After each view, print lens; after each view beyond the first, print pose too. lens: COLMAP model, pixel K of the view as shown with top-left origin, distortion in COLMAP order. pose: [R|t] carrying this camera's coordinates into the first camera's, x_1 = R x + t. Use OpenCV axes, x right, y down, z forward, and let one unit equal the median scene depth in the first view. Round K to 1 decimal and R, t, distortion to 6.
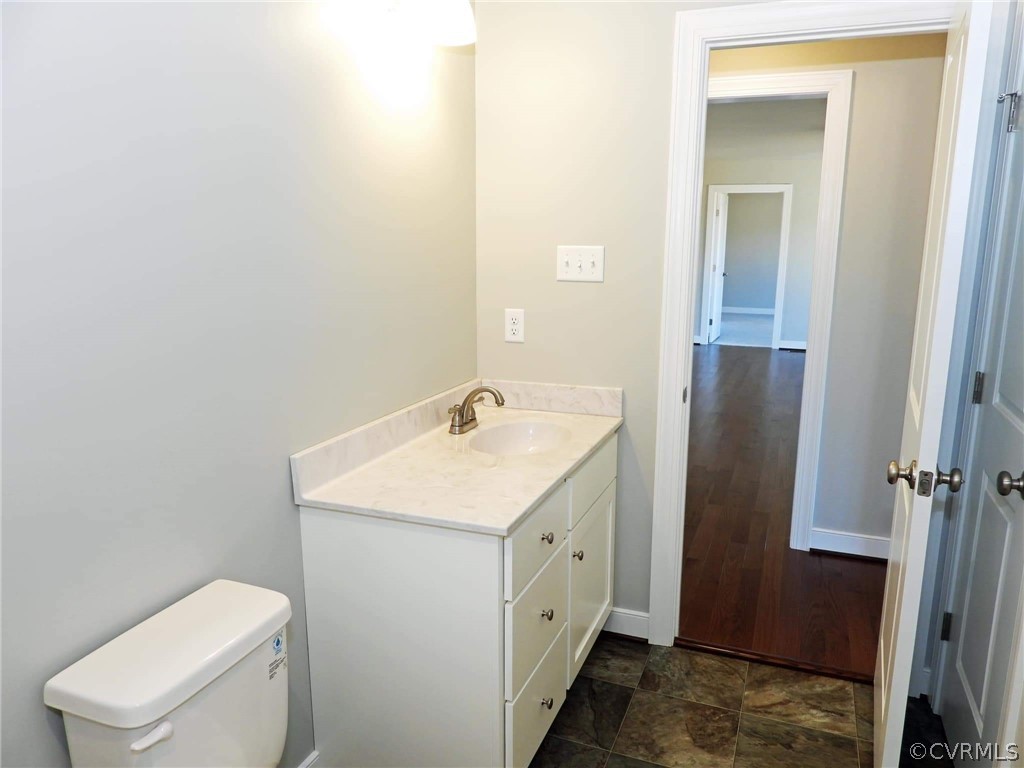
lens RADIAL K [[732.2, 0, 512.0], [0, 732.2, 384.0], [0, 0, 1]] dist [-0.023330, 0.010129]
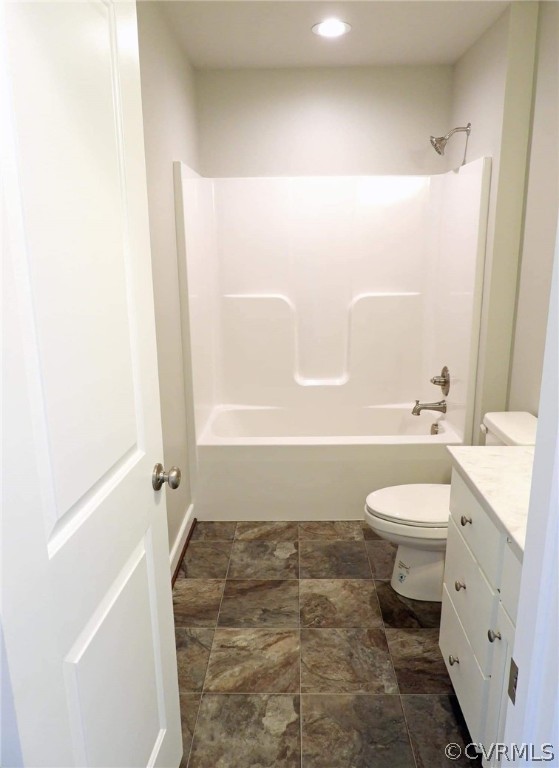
lens RADIAL K [[578.3, 0, 279.5], [0, 578.3, 384.0], [0, 0, 1]] dist [0.000203, -0.000098]
pose [[-0.937133, 0.089373, -0.337334, 0.641986], [-0.062613, 0.907901, 0.414482, -0.343098], [0.343310, 0.409546, -0.845228, 1.646538]]
